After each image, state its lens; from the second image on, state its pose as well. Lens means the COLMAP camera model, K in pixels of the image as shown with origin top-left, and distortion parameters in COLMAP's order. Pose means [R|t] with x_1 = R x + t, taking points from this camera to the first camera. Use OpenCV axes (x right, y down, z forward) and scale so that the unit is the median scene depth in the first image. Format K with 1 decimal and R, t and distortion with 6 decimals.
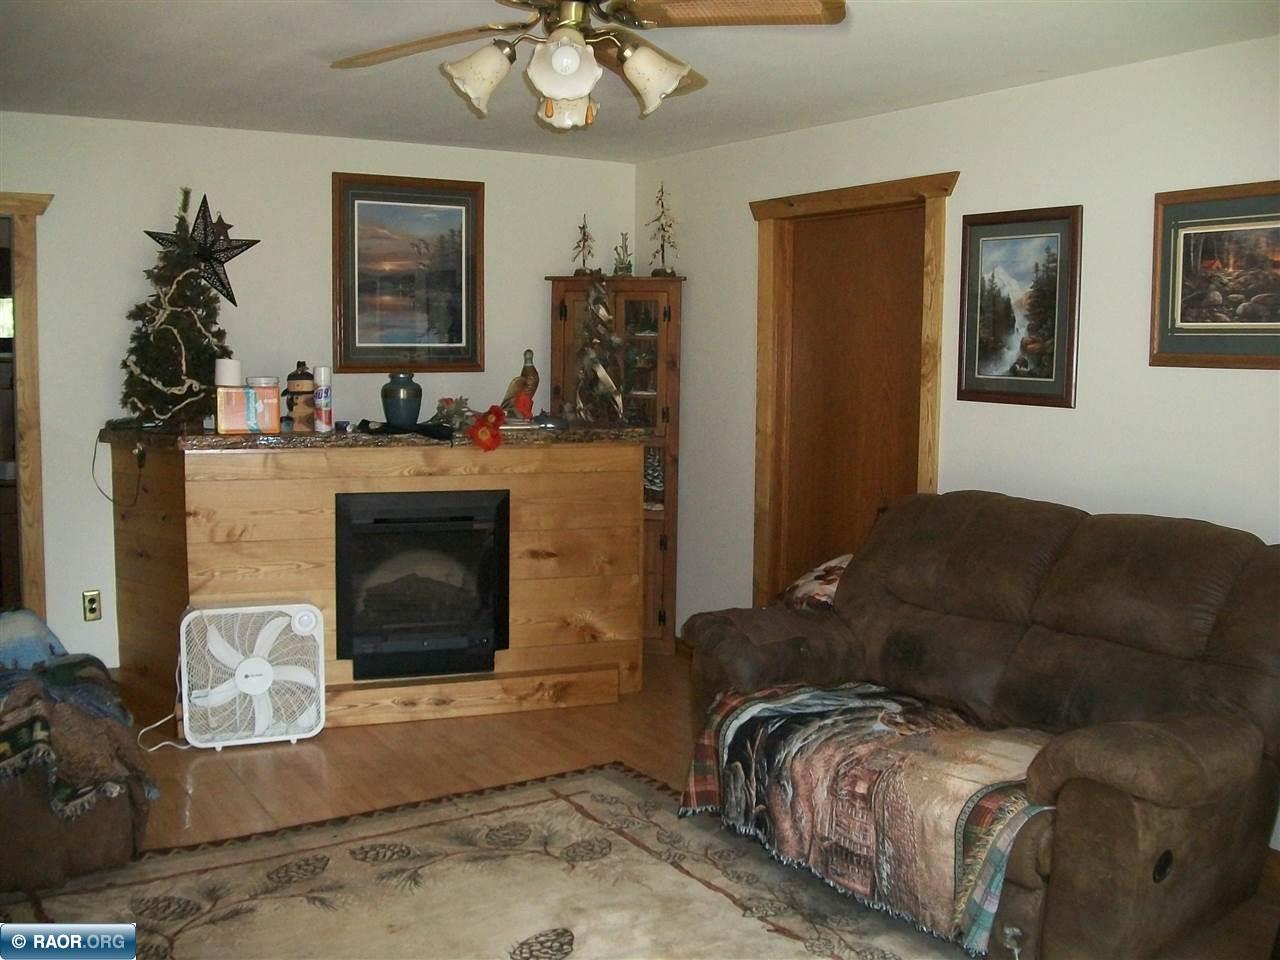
lens RADIAL K [[1238.5, 0, 640.0], [0, 1238.5, 480.0], [0, 0, 1]] dist [-0.149565, 0.082775]
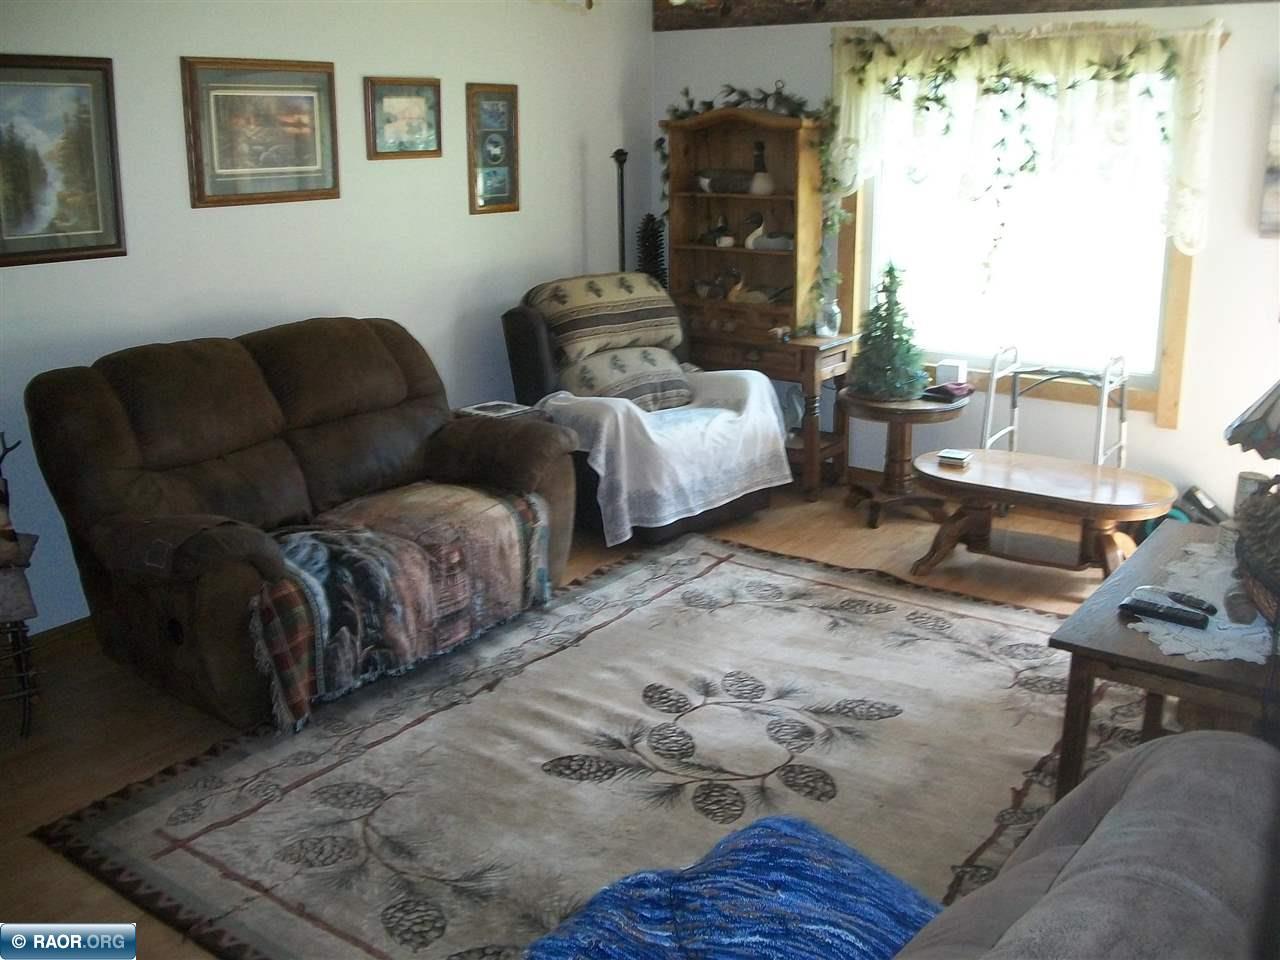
lens RADIAL K [[1238.5, 0, 640.0], [0, 1238.5, 480.0], [0, 0, 1]] dist [-0.149565, 0.082775]
pose [[-0.371117, -0.256434, 0.892476, -0.862453], [0.094480, 0.945697, 0.311014, -0.171861], [-0.923767, 0.199744, -0.326736, 1.058736]]
